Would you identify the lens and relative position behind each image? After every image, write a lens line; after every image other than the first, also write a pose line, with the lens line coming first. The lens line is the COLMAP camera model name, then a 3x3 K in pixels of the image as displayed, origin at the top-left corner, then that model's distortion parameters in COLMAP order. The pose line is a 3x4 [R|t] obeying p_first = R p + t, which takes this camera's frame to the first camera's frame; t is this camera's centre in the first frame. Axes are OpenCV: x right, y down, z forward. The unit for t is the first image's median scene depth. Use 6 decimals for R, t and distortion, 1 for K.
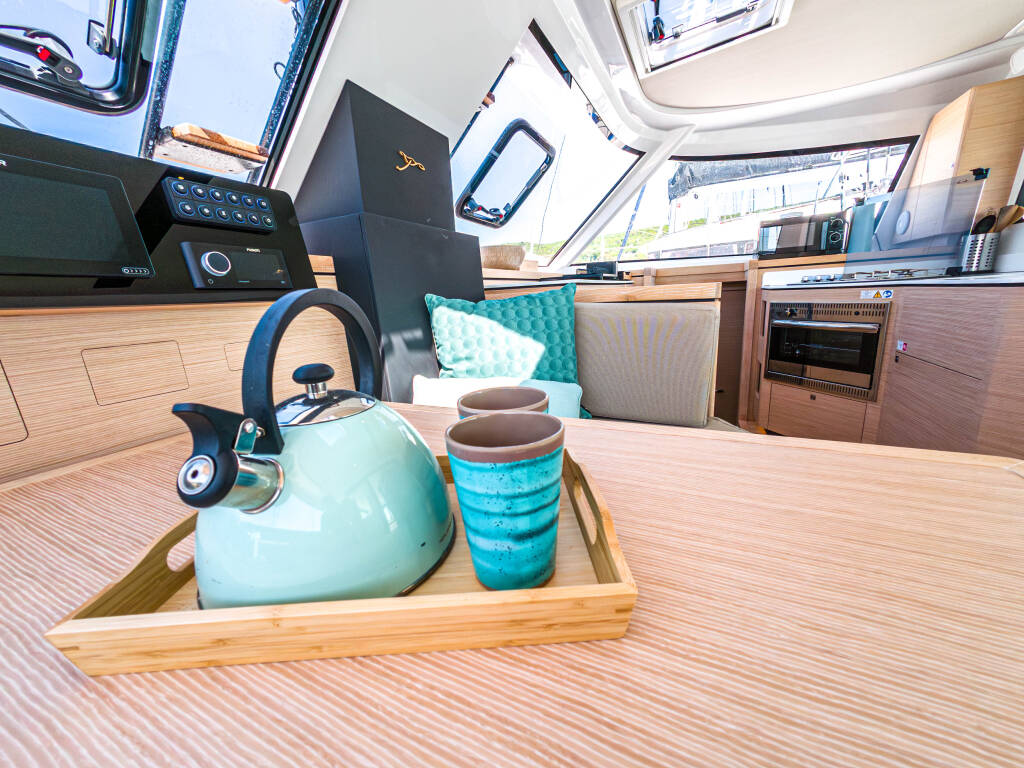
lens RADIAL K [[381.1, 0, 516.2], [0, 381.1, 386.2], [0, 0, 1]] dist [-0.002810, 0.003294]
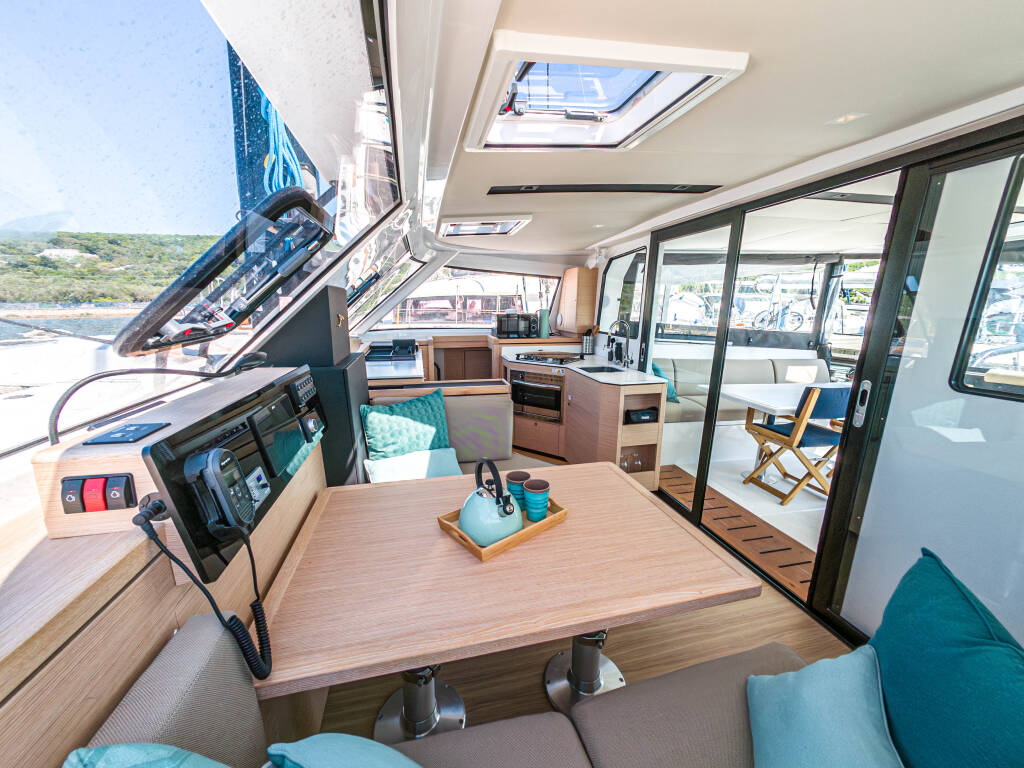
lens RADIAL K [[381.1, 0, 507.1], [0, 381.1, 385.4], [0, 0, 1]] dist [-0.002810, 0.003294]
pose [[0.784848, -0.069668, 0.615759, -0.713399], [0.094925, 0.995449, -0.008365, -0.253634], [-0.612374, 0.065017, 0.787890, -0.575895]]
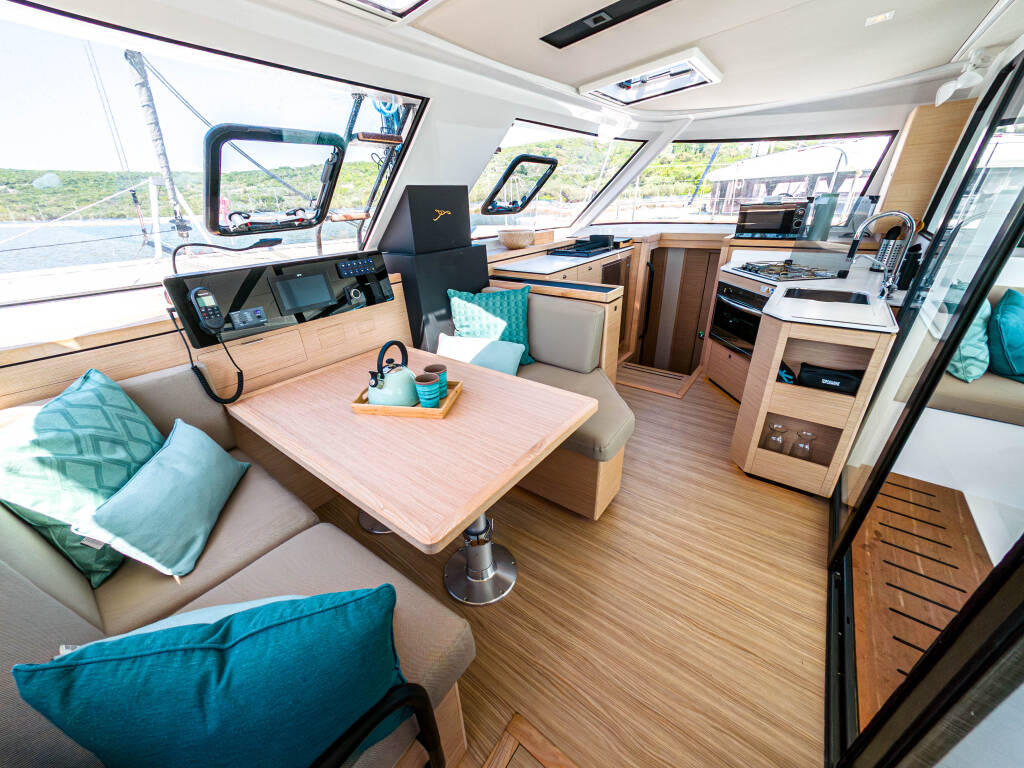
lens RADIAL K [[381.1, 0, 518.2], [0, 381.1, 380.8], [0, 0, 1]] dist [-0.002810, 0.003294]
pose [[0.979876, 0.104101, -0.170309, 0.470808], [-0.064790, 0.972911, 0.221916, -0.243757], [0.188797, -0.206416, 0.960077, -0.834192]]
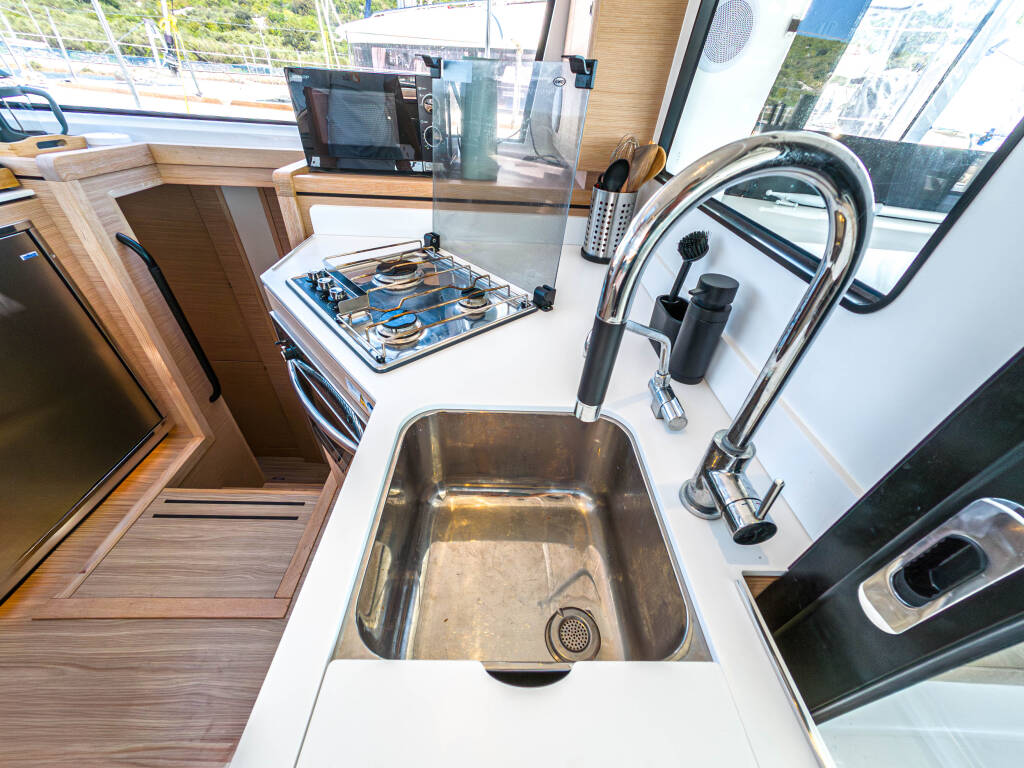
lens RADIAL K [[381.1, 0, 507.7], [0, 381.1, 377.9], [0, 0, 1]] dist [-0.002810, 0.003294]
pose [[0.893992, -0.194401, 0.403716, 1.345827], [0.009019, 0.908609, 0.417551, -0.630137], [-0.447992, -0.369646, 0.814042, 0.882164]]
